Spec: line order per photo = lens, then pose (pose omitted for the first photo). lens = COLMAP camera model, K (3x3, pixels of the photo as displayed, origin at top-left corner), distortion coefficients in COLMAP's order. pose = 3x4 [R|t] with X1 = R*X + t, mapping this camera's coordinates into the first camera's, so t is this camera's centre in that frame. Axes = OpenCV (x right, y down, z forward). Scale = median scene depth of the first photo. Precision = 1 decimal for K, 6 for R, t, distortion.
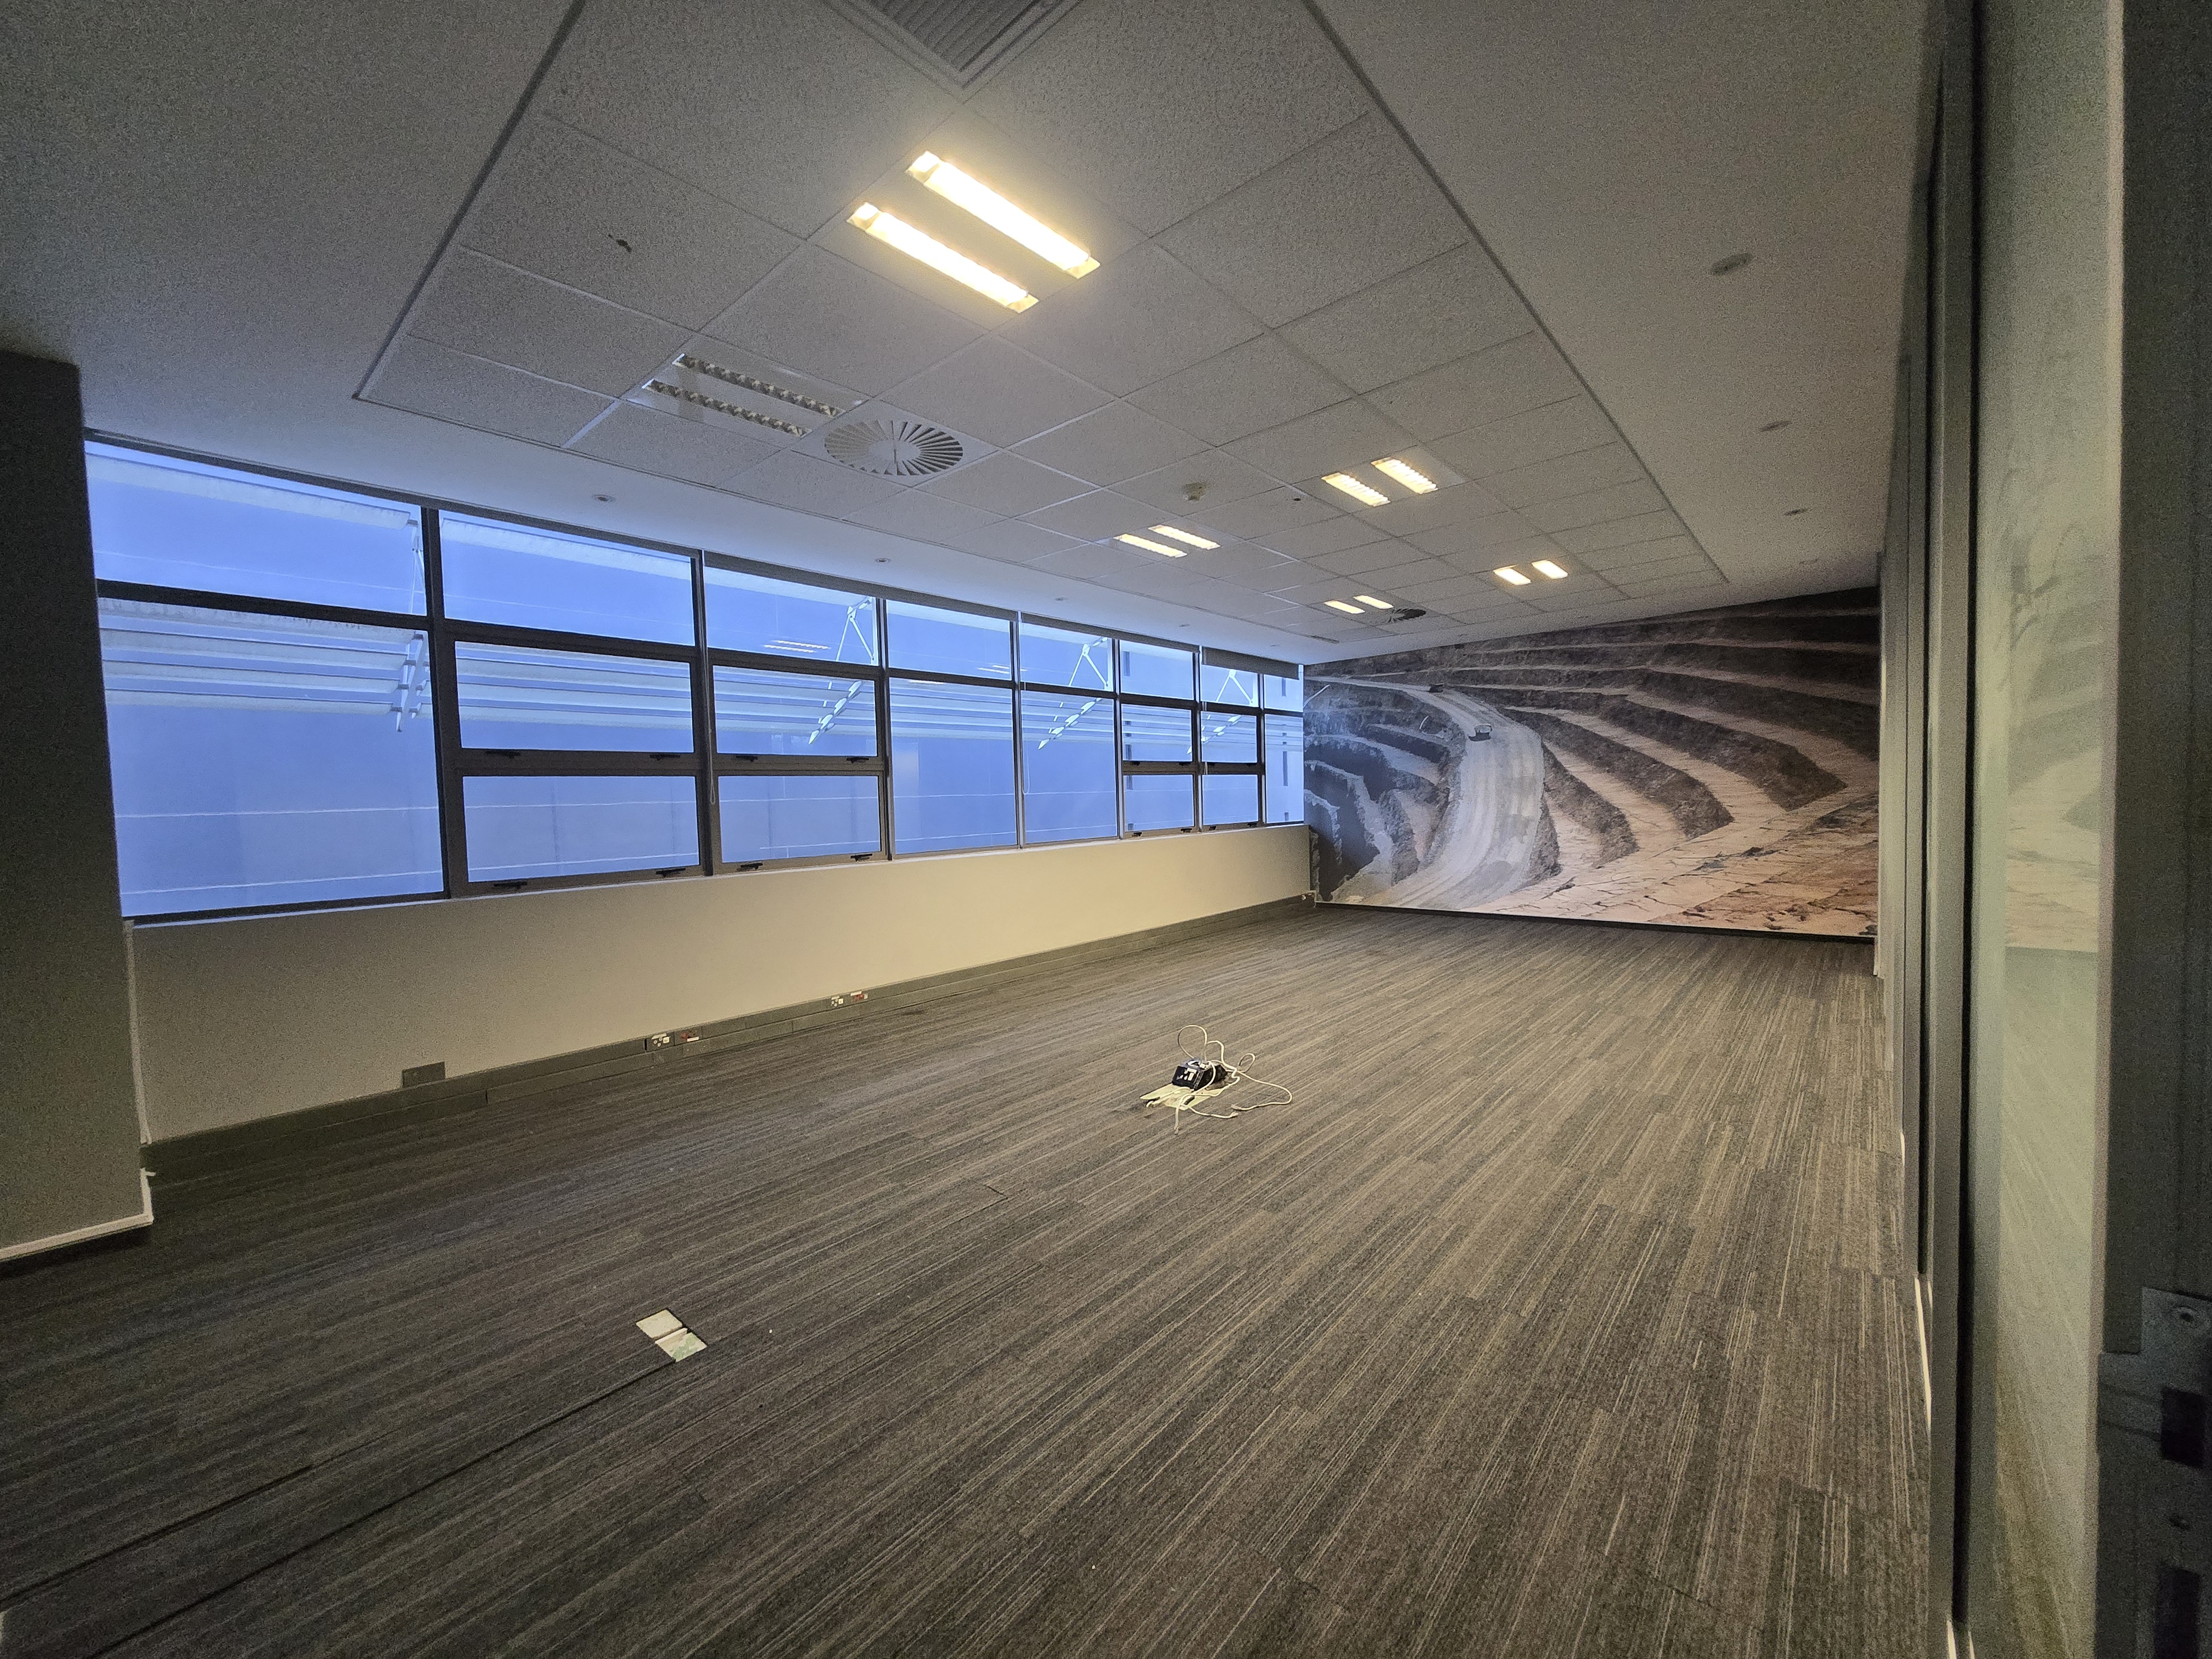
lens RADIAL K [[868.6, 0, 1088.8], [0, 868.6, 832.6], [0, 0, 1]] dist [-0.000597, -0.000455]
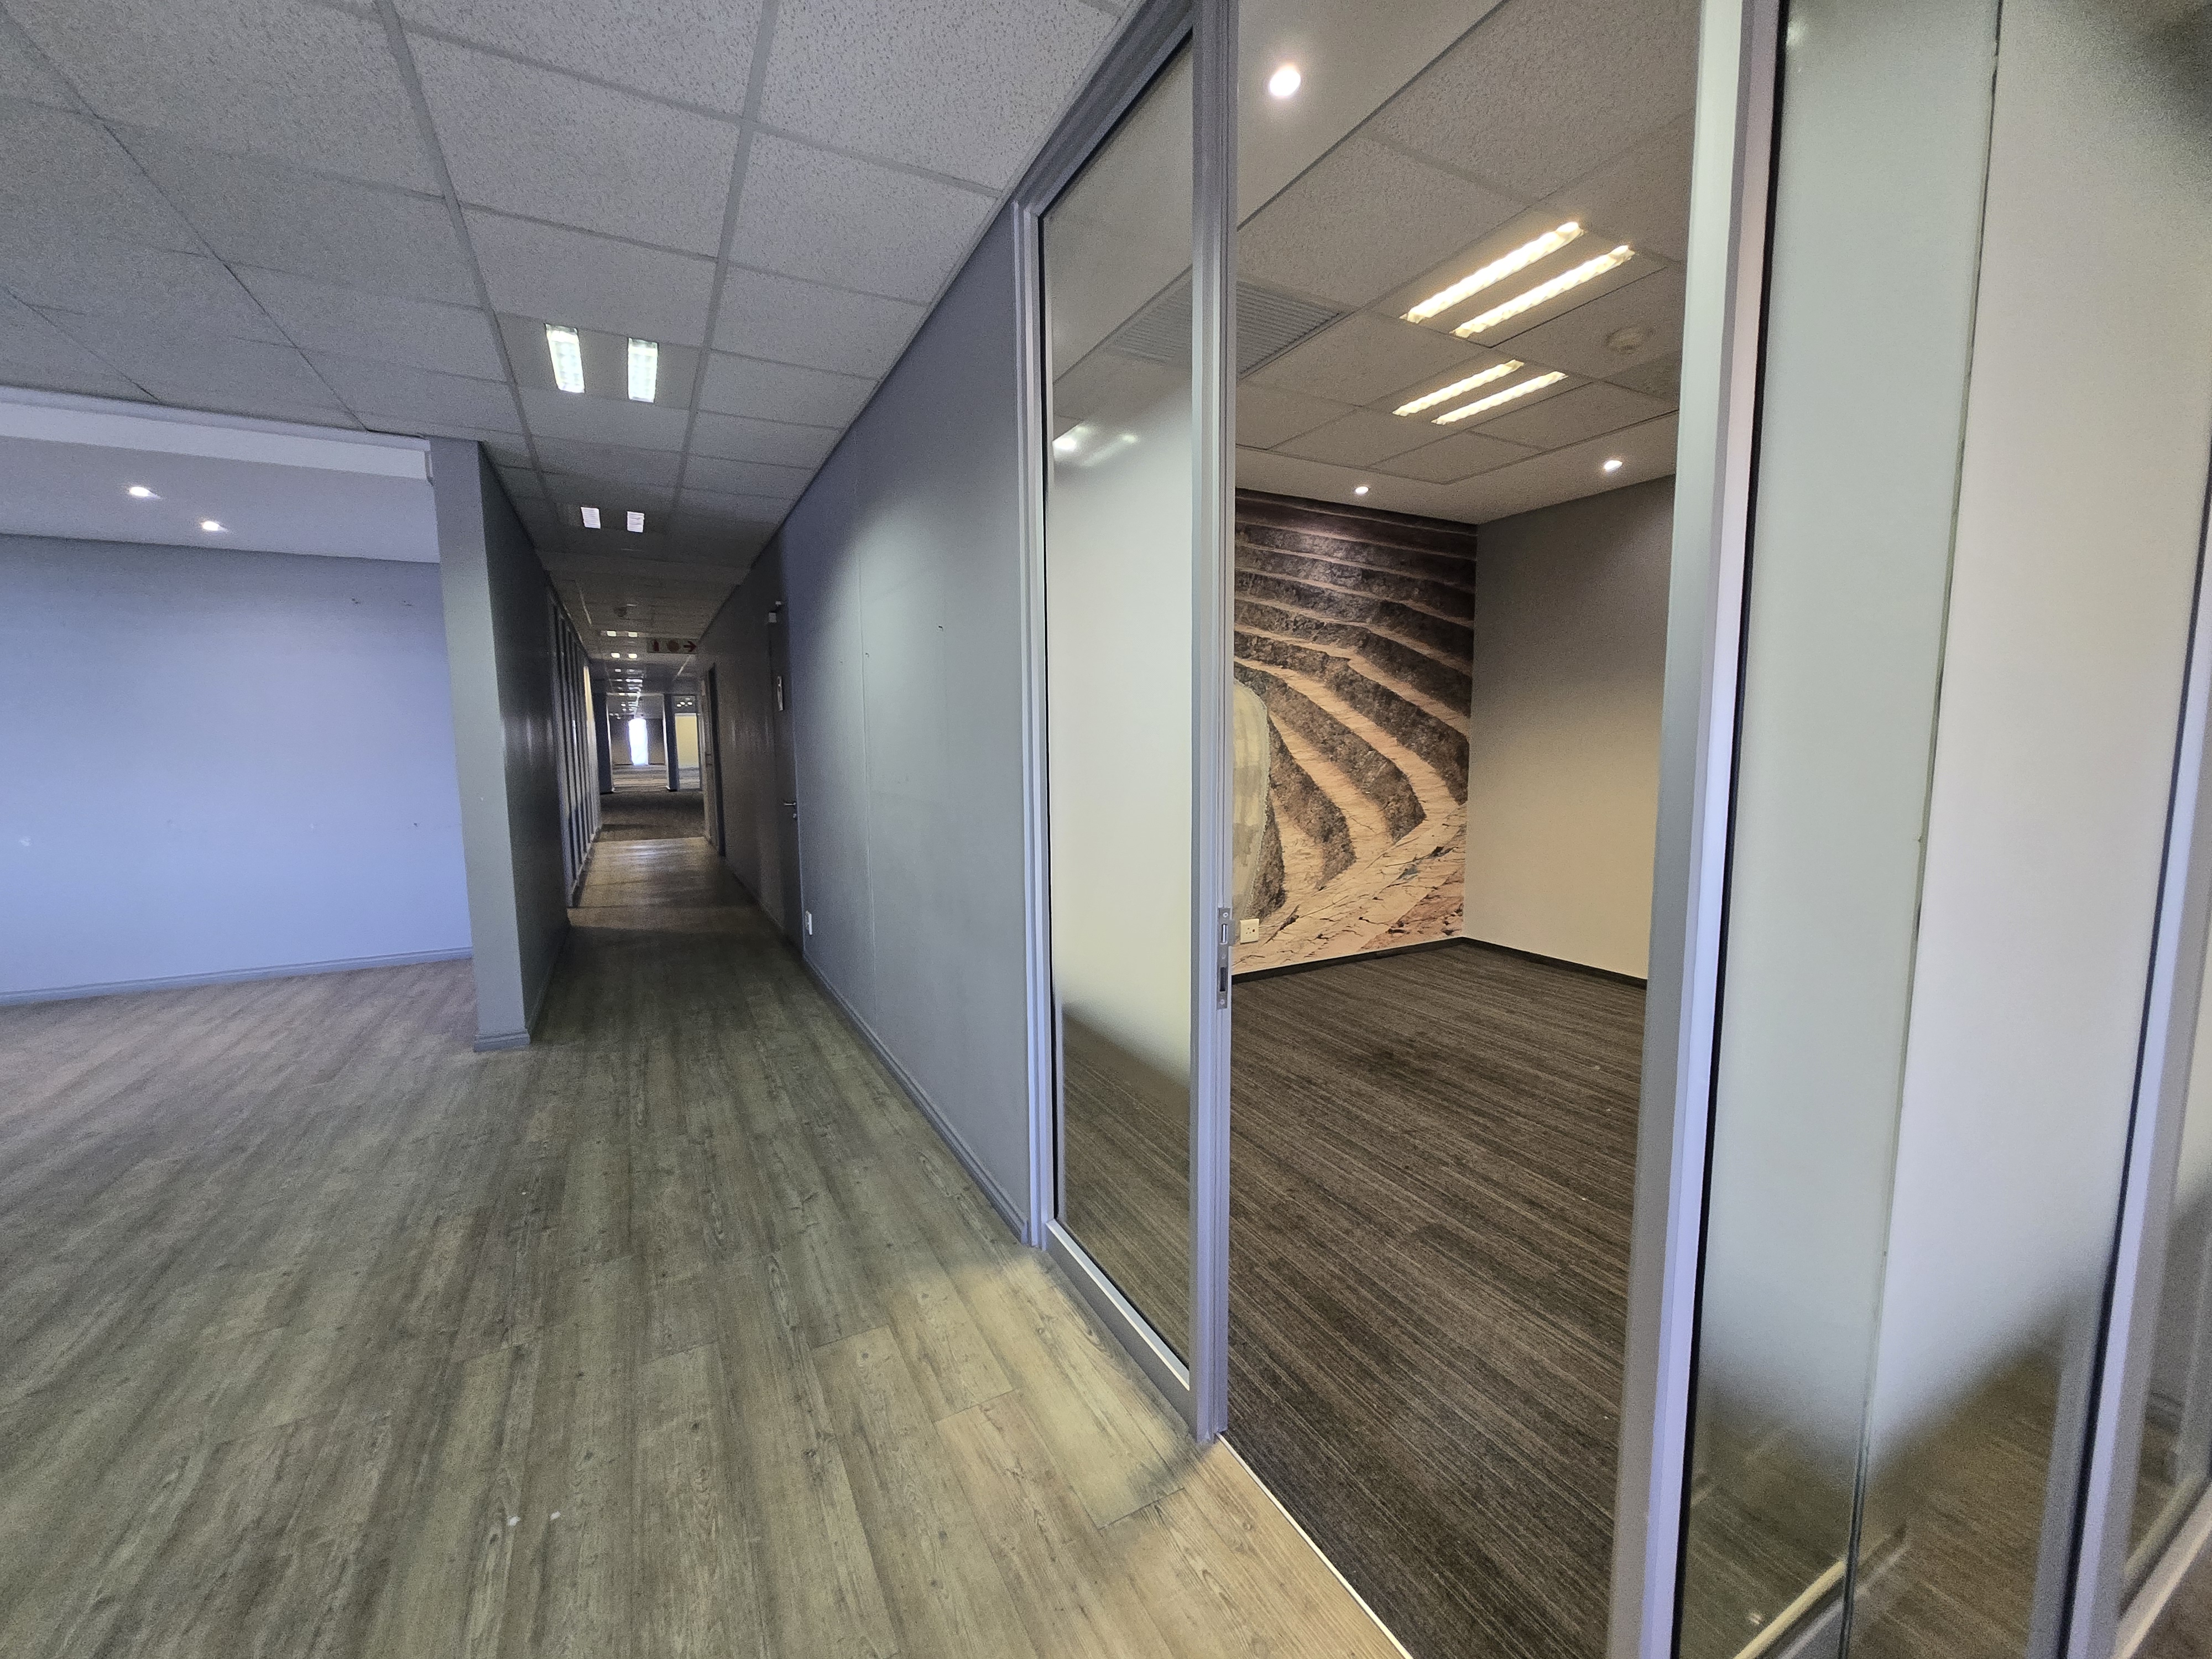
lens RADIAL K [[868.6, 0, 1102.5], [0, 868.6, 826.5], [0, 0, 1]] dist [-0.000597, -0.000455]
pose [[0.341822, -0.075101, 0.936759, -0.165304], [0.042869, 0.997010, 0.064288, -0.067058], [-0.938787, 0.018183, 0.344019, 0.895011]]
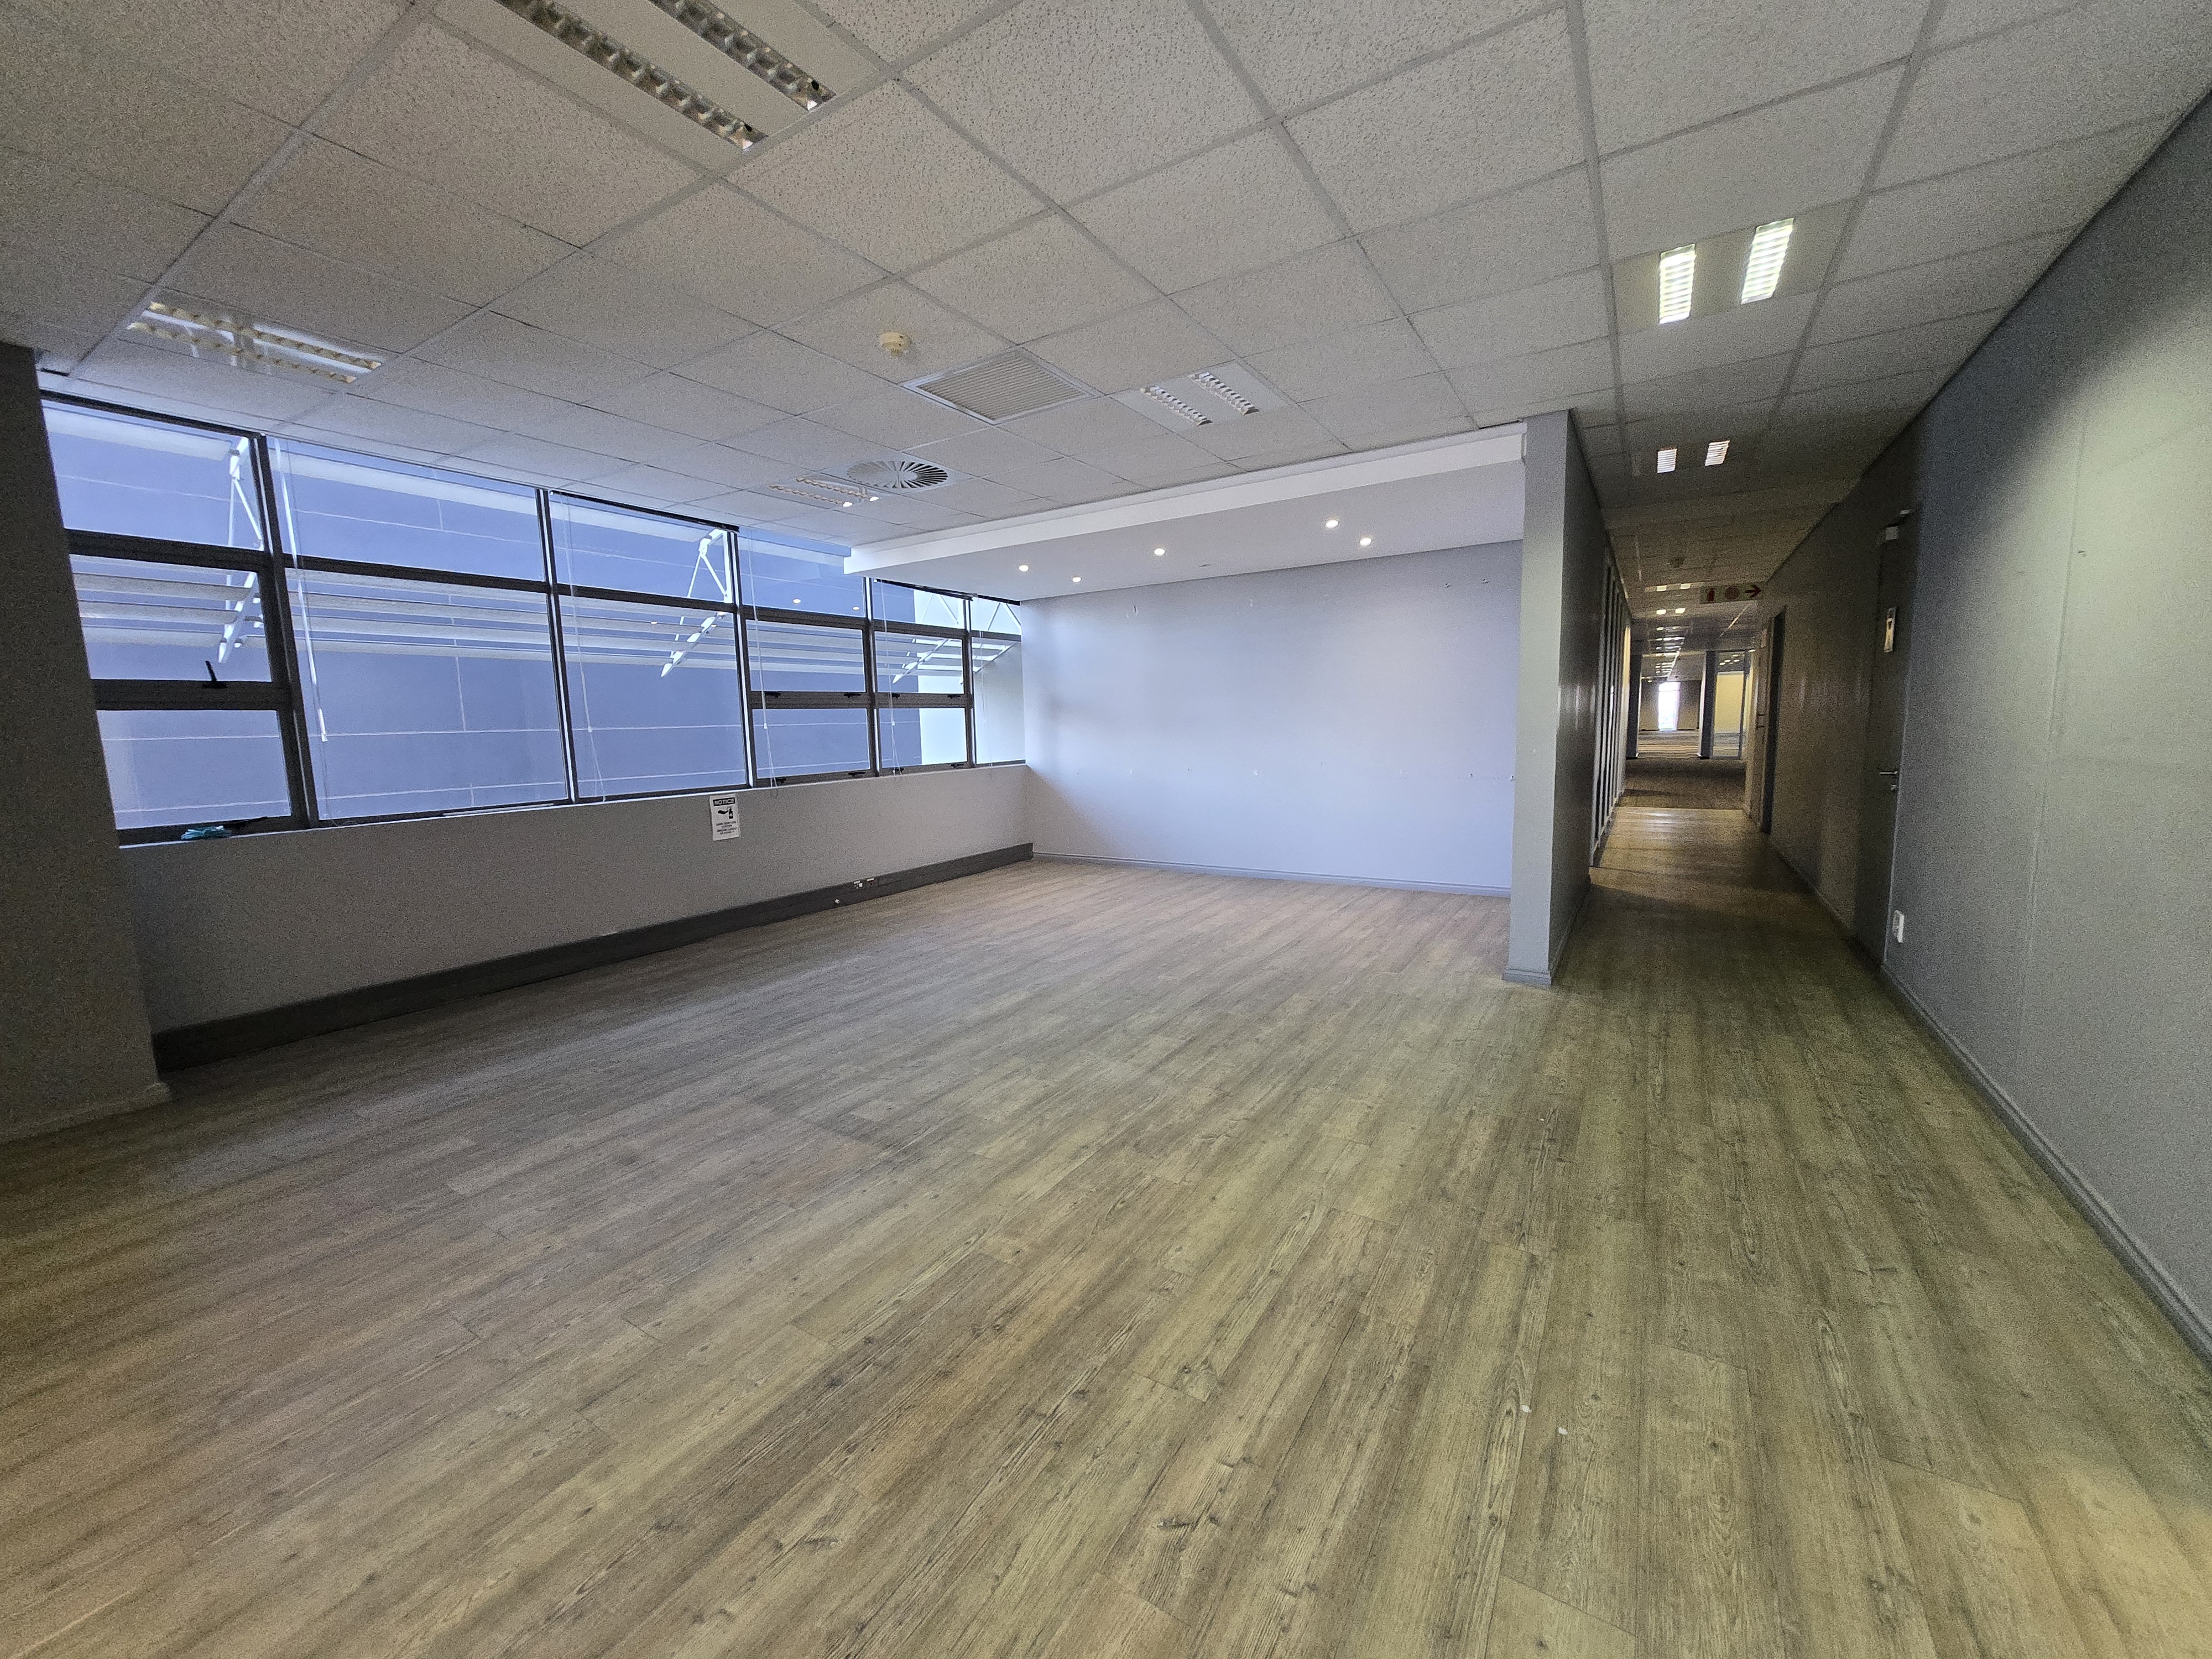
lens RADIAL K [[868.6, 0, 1095.7], [0, 868.6, 829.8], [0, 0, 1]] dist [-0.000597, -0.000455]
pose [[0.987641, -0.021242, 0.155284, -0.173156], [0.009587, 0.997106, 0.075423, -0.060241], [-0.156437, -0.073002, 0.984986, 0.910767]]
